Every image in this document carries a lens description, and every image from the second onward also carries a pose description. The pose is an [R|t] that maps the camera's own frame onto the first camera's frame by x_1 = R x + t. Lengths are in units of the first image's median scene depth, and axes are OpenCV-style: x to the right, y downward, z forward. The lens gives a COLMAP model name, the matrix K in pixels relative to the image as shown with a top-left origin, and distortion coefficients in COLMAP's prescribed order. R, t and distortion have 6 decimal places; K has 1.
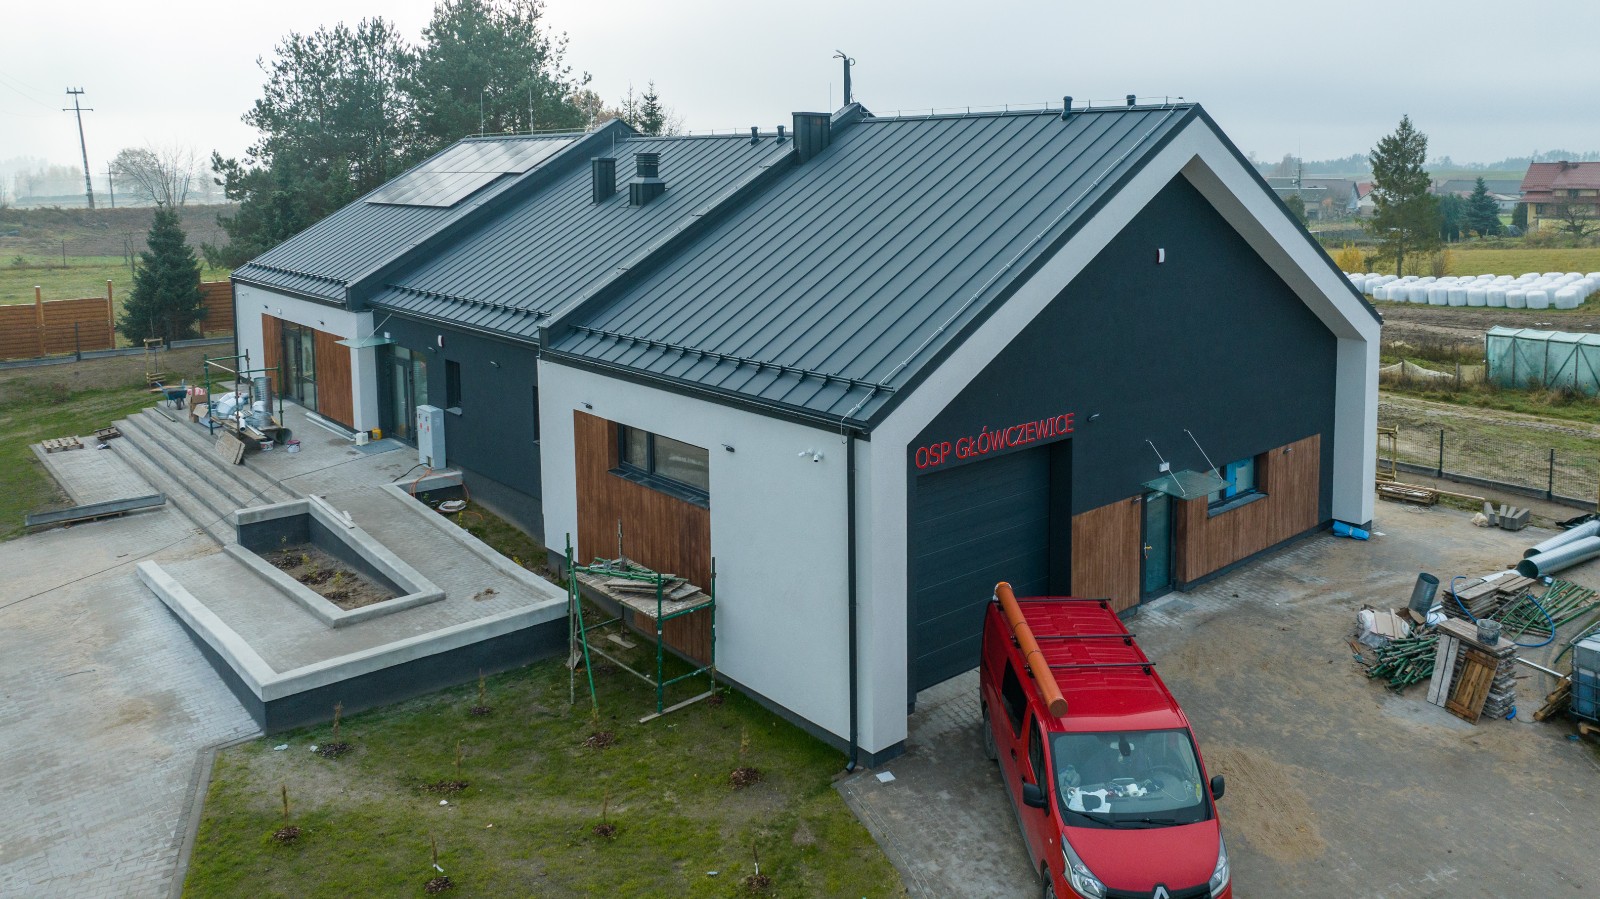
lens RADIAL K [[1159.3, 0, 917.8], [0, 1159.3, 263.2], [0, 0, 1]] dist [-0.003980, 0.008853]
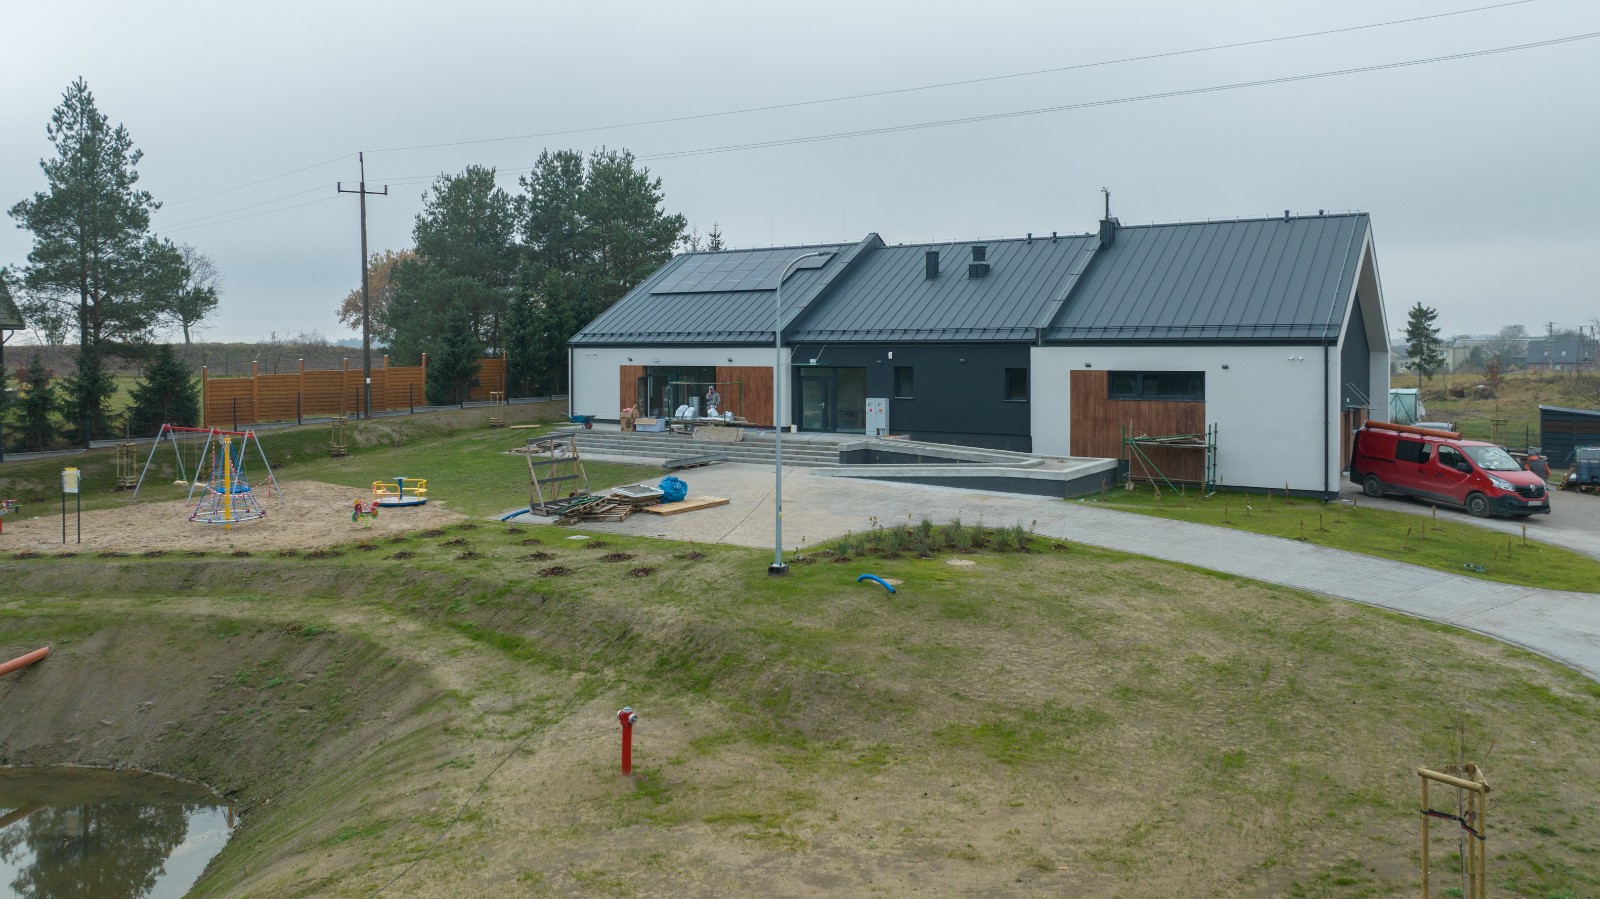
lens RADIAL K [[1135.5, 0, 796.5], [0, 1135.5, 356.0], [0, 0, 1]] dist [-0.016661, -0.002990]
pose [[0.973713, 0.000309, 0.227776, -0.932104], [0.017058, 0.997092, -0.074270, 0.189831], [-0.227137, 0.076203, 0.970877, -0.528091]]
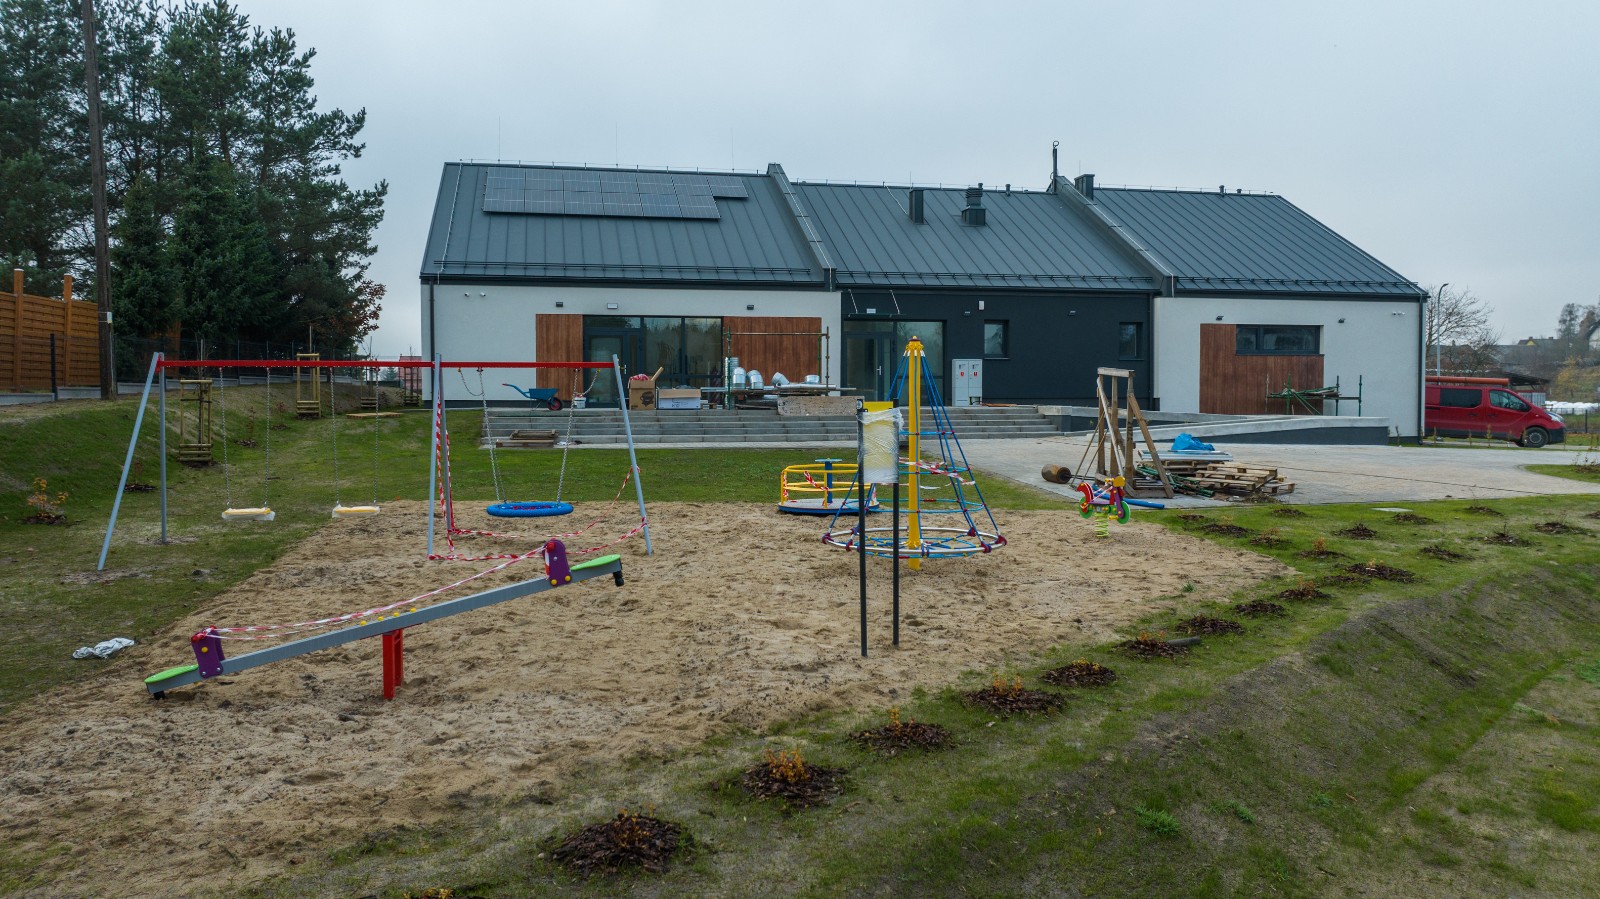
lens RADIAL K [[1120.8, 0, 774.0], [0, 1120.8, 444.4], [0, 0, 1]] dist [-0.017133, 0.000351]
pose [[0.532647, -0.036105, 0.845567, -1.659100], [0.069017, 0.997615, -0.000878, 0.215015], [-0.843519, 0.058826, 0.533868, 0.554525]]
